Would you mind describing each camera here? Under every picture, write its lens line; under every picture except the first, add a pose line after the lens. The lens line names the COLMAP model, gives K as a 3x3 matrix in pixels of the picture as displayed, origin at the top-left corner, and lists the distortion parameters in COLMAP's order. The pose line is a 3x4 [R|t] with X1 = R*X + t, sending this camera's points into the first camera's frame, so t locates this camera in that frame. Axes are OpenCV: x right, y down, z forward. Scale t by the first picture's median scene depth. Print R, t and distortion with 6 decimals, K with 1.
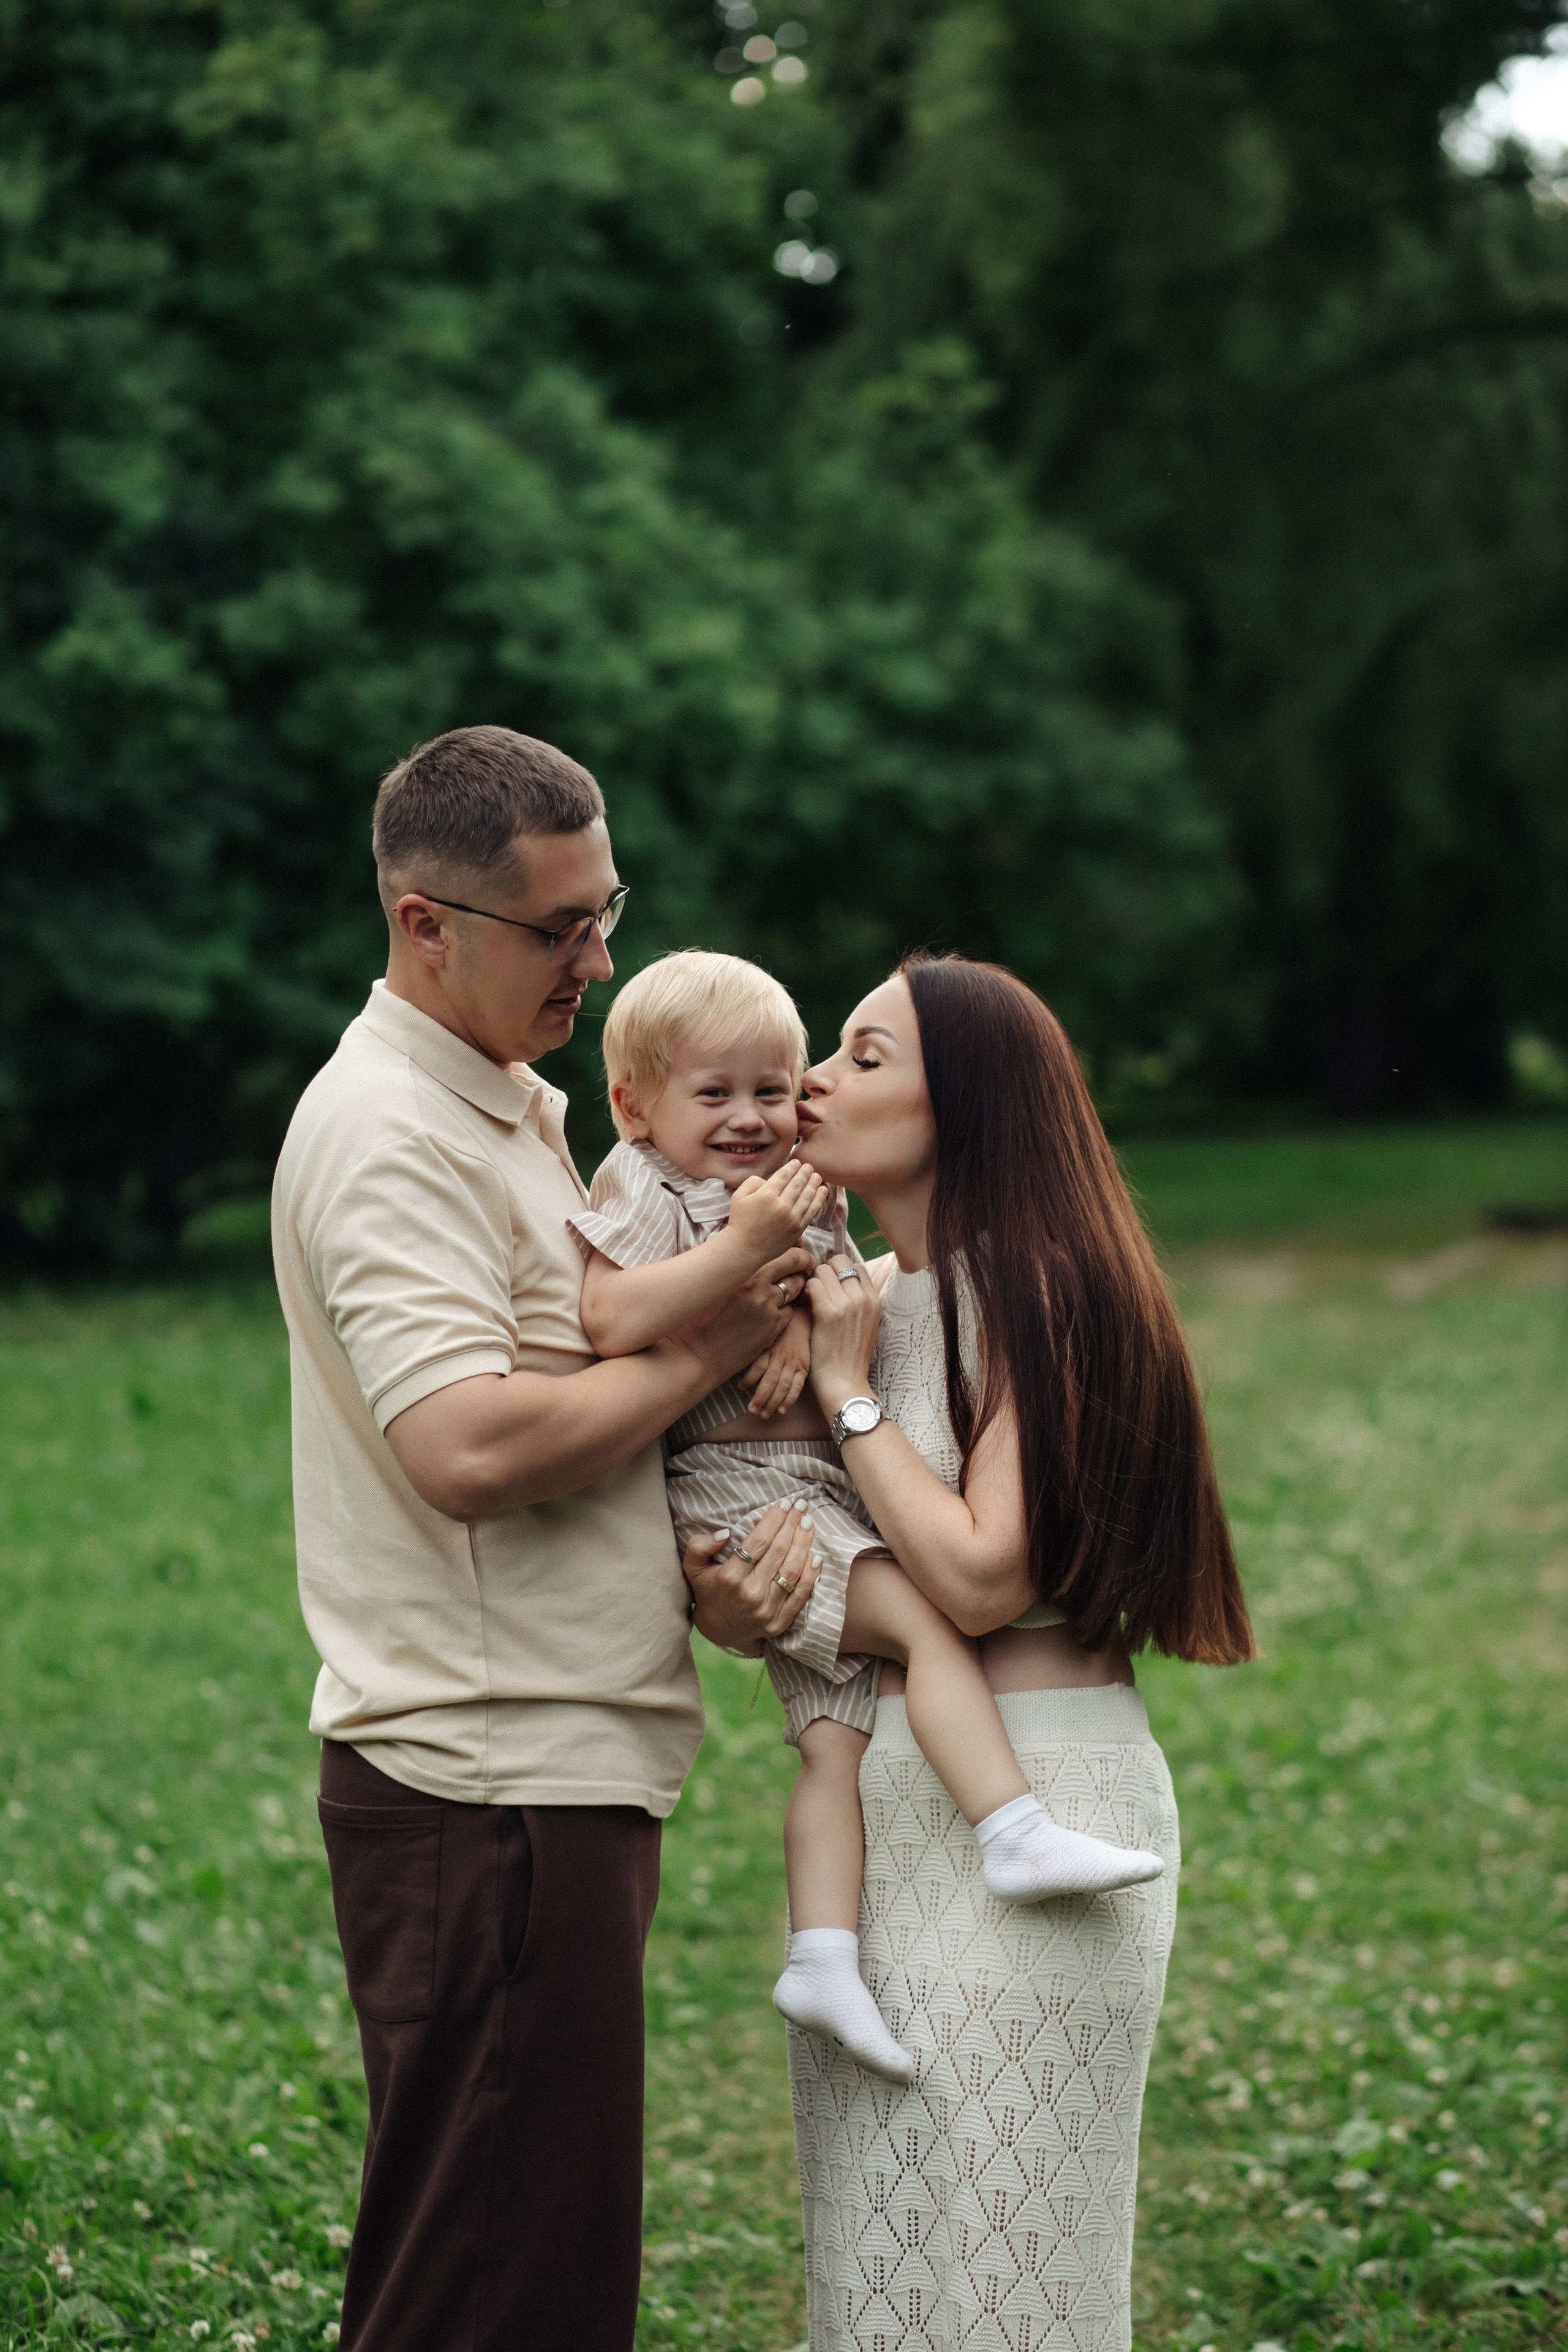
lens RADIAL K [[5684.4, 0, 784.0], [0, 5684.4, 1176.0], [0, 0, 1]] dist [-0.080216, -0.649763]
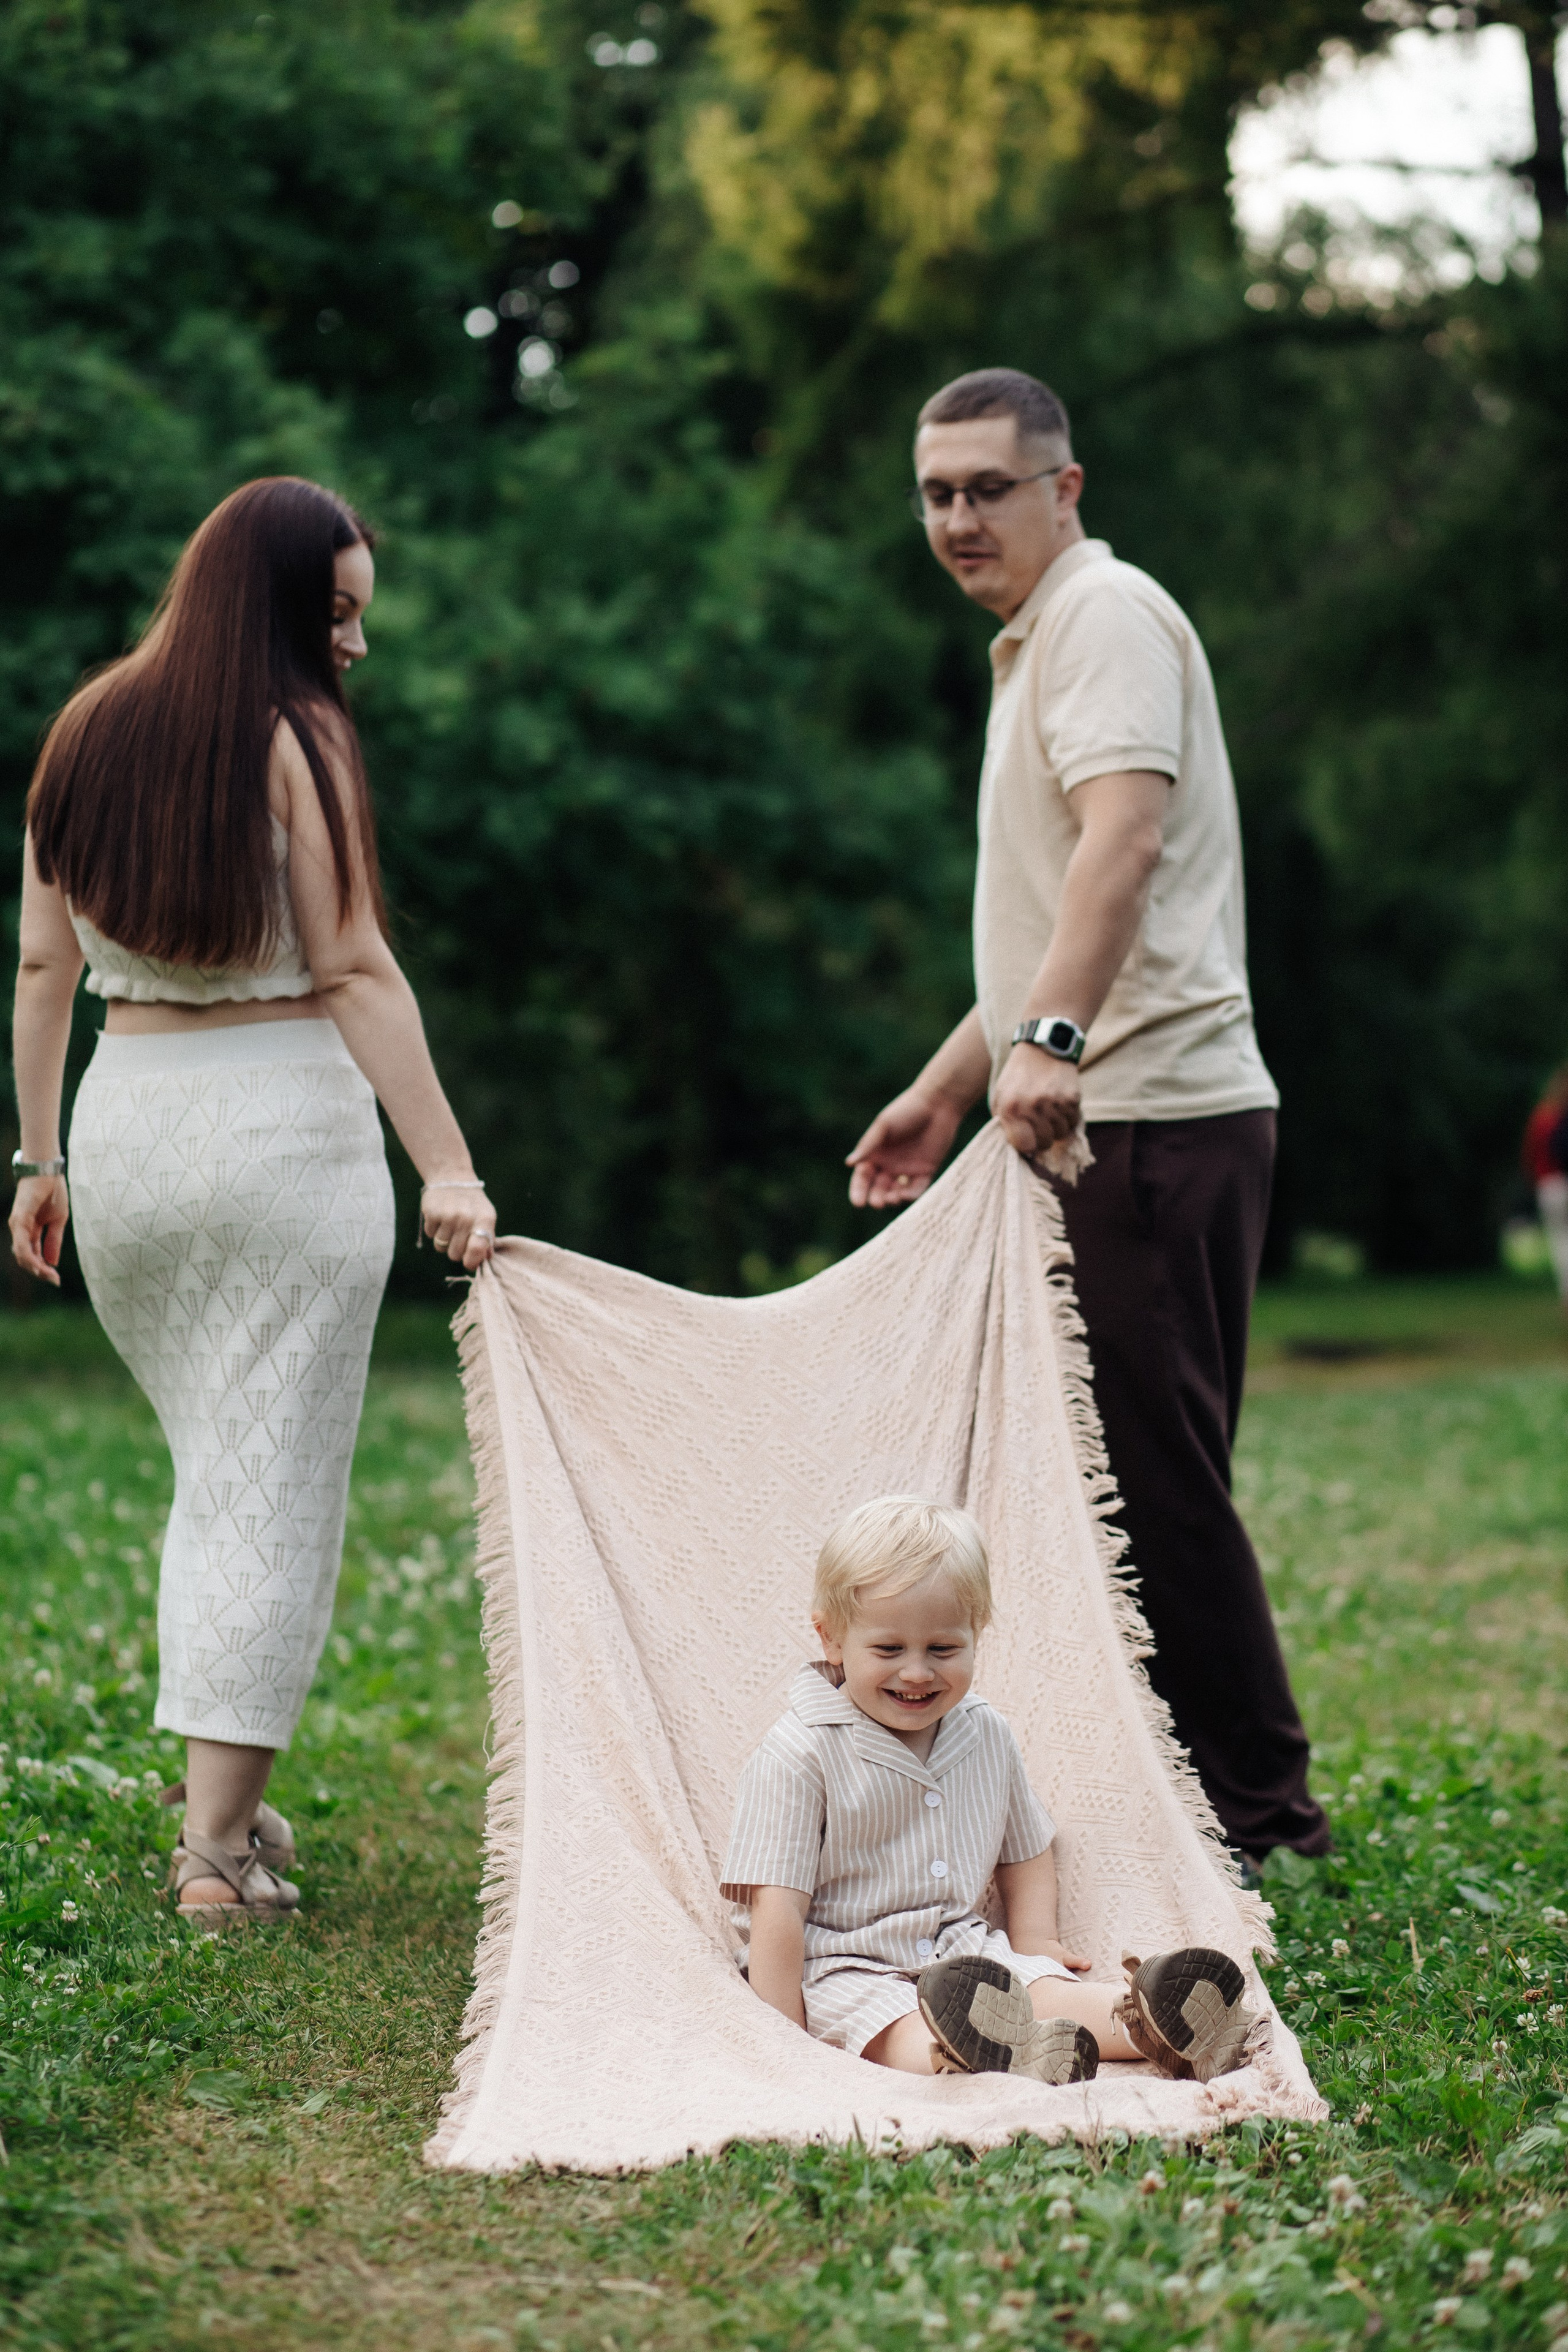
lens RADIAL K [[5706.8, 0, 784.0], [0, 5706.8, 1176.0], [0, 0, 1]] dist [-0.021496, -0.541158]
pose [[0.999110, 0.005939, 0.041772, 0.010680], [-0.004275, 0.999197, -0.039834, 0.020632], [-0.041975, 0.039620, 0.998333, 0.152511]]
